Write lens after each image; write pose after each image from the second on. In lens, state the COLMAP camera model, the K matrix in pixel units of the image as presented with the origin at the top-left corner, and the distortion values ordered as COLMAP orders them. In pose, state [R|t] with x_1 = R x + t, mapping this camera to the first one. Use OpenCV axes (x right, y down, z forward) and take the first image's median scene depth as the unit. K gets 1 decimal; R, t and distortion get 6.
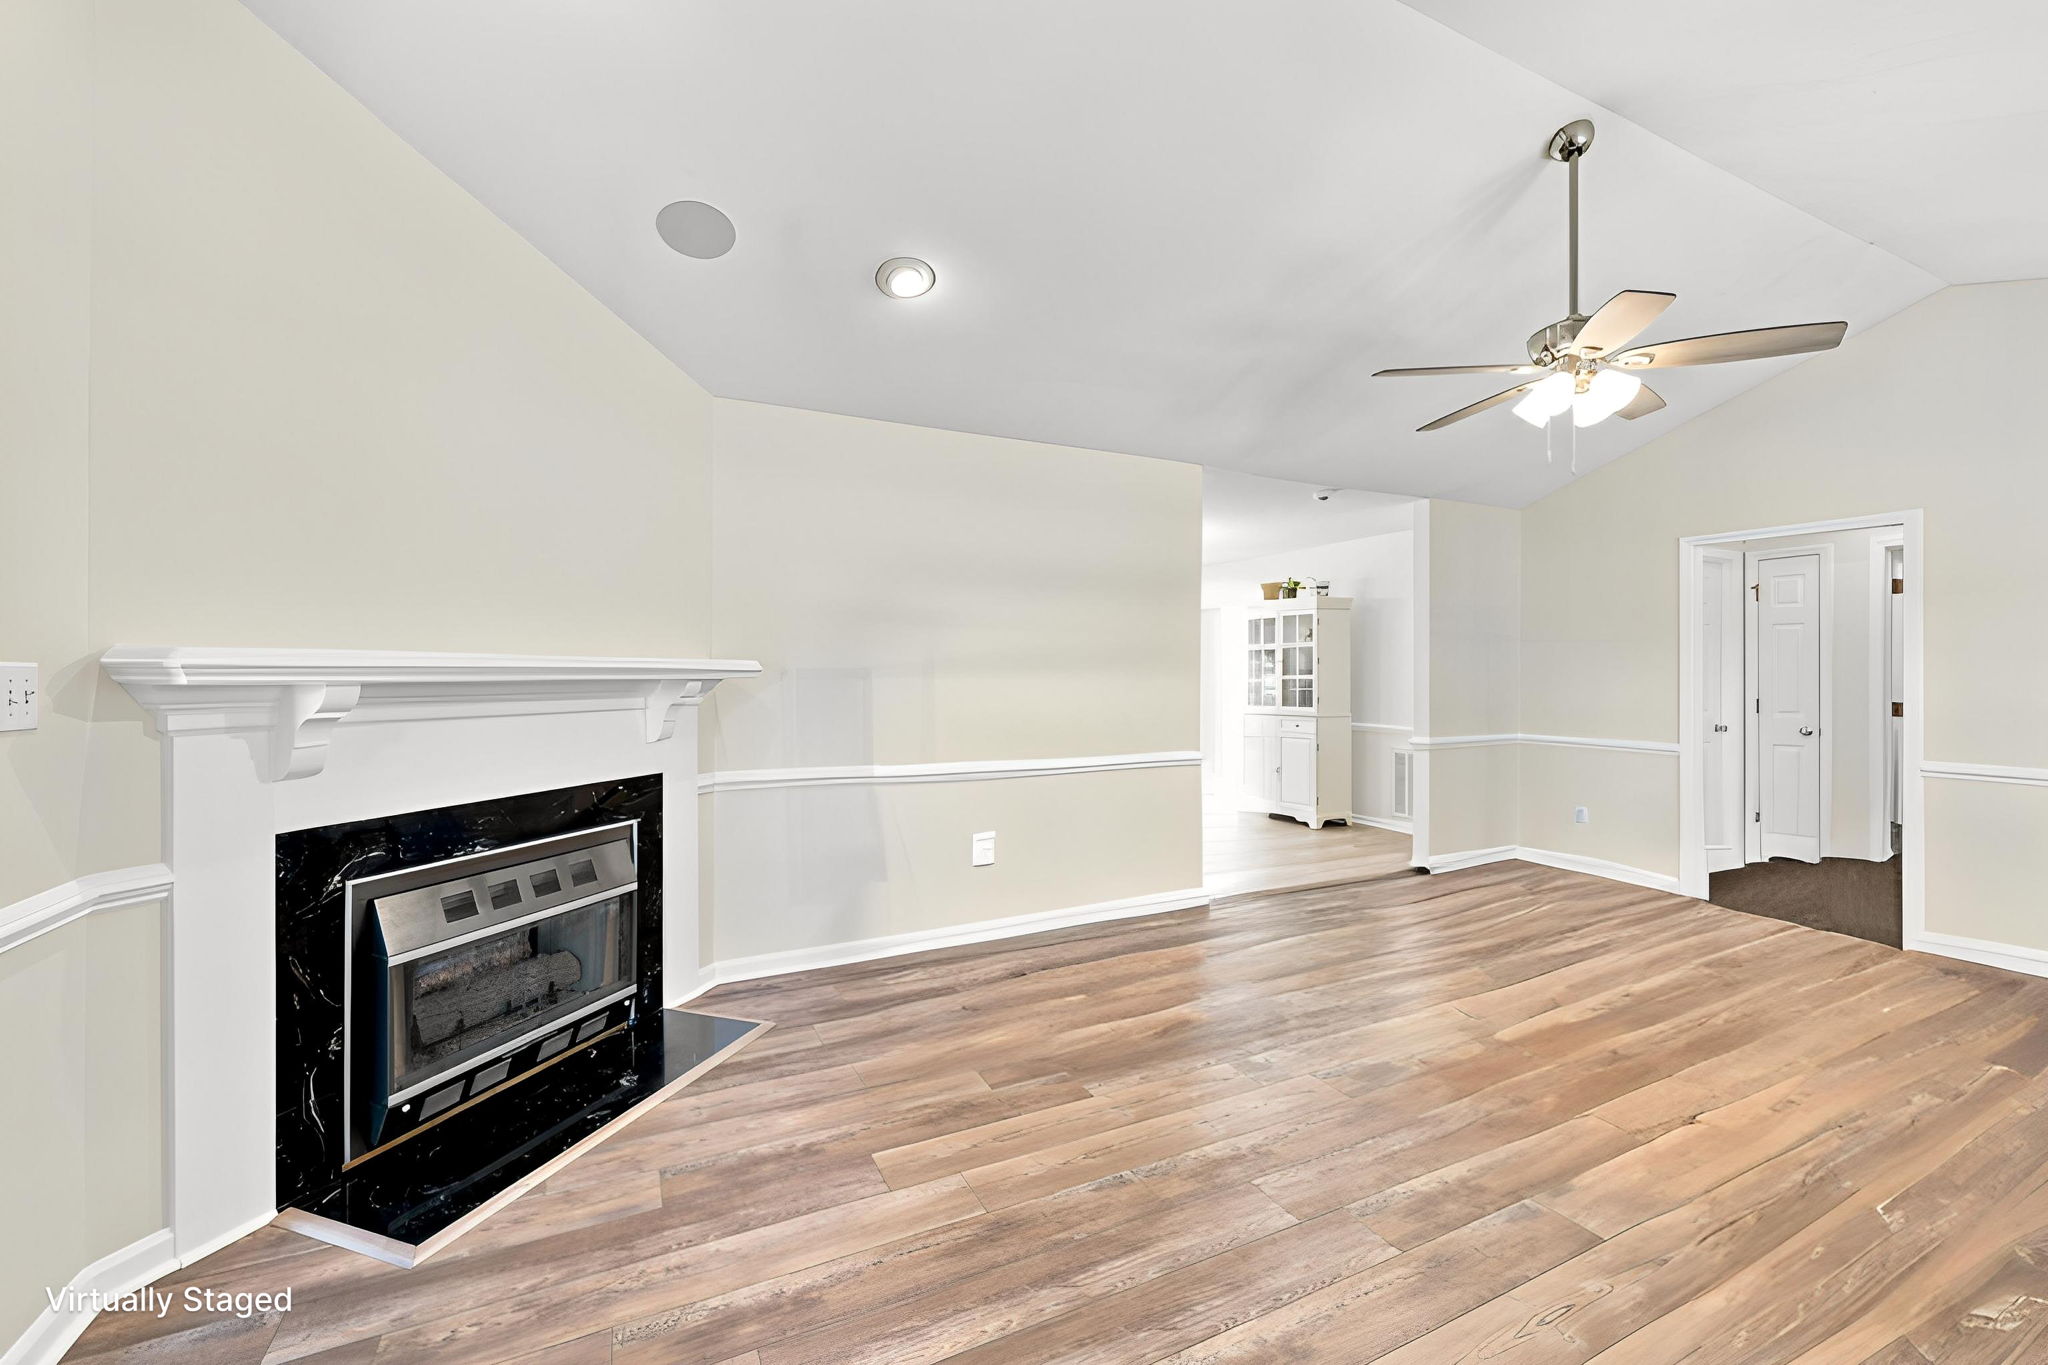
lens RADIAL K [[827.3, 0, 1027.7], [0, 827.3, 678.7], [0, 0, 1]] dist [-0.006970, 0.000188]
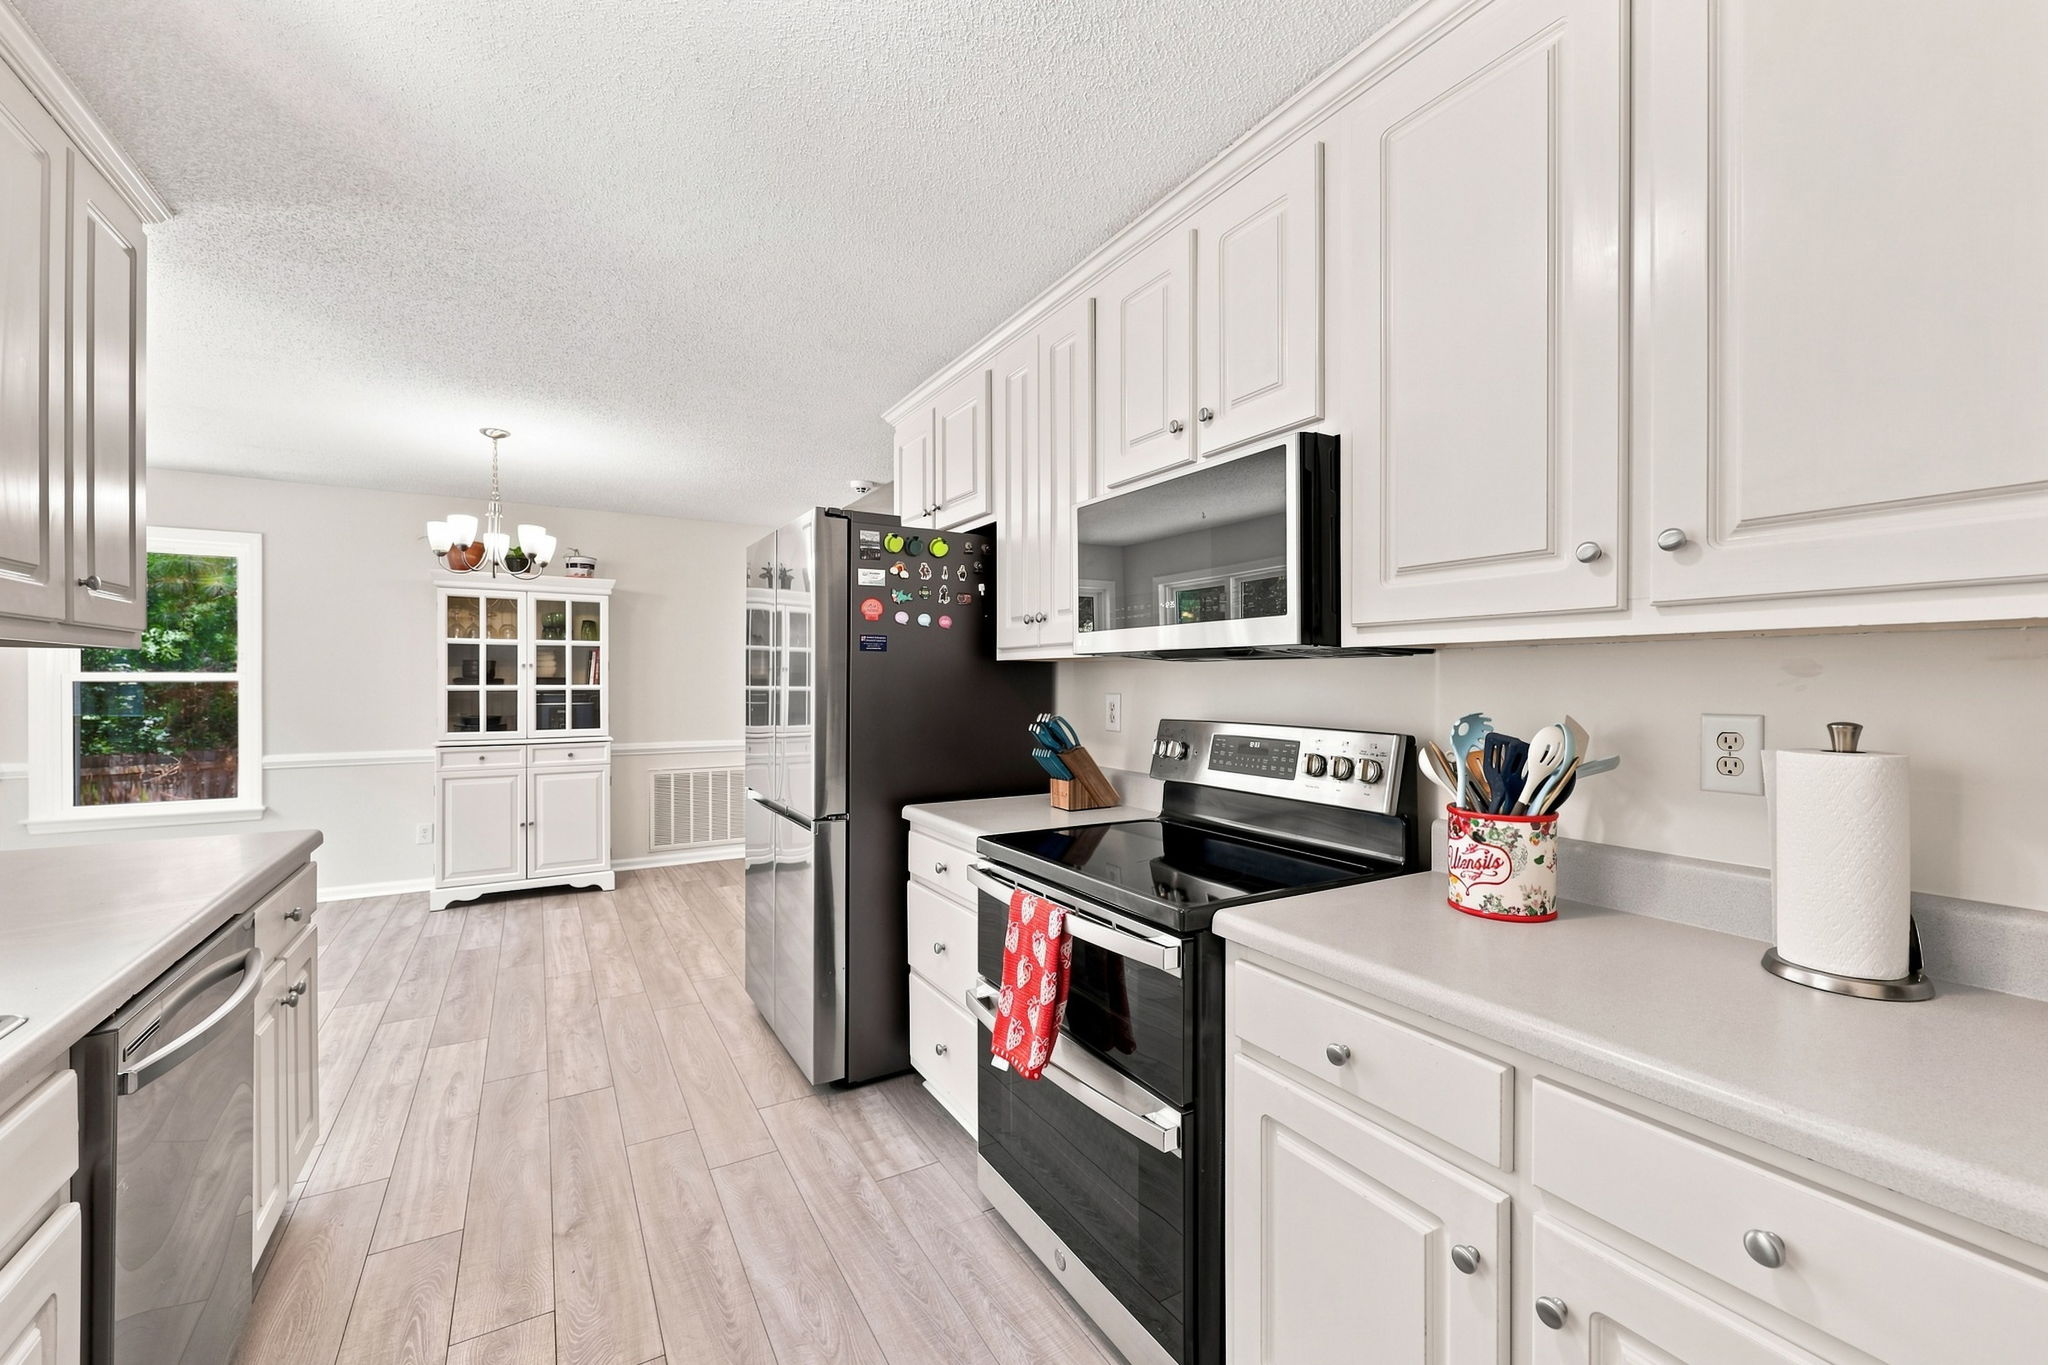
lens RADIAL K [[827.3, 0, 1027.7], [0, 827.3, 678.7], [0, 0, 1]] dist [-0.006970, 0.000188]
pose [[-0.074335, 0.003970, 0.997225, -0.421413], [0.003996, 0.999985, -0.003683, -0.005395], [-0.997225, 0.003711, -0.074349, 0.671338]]
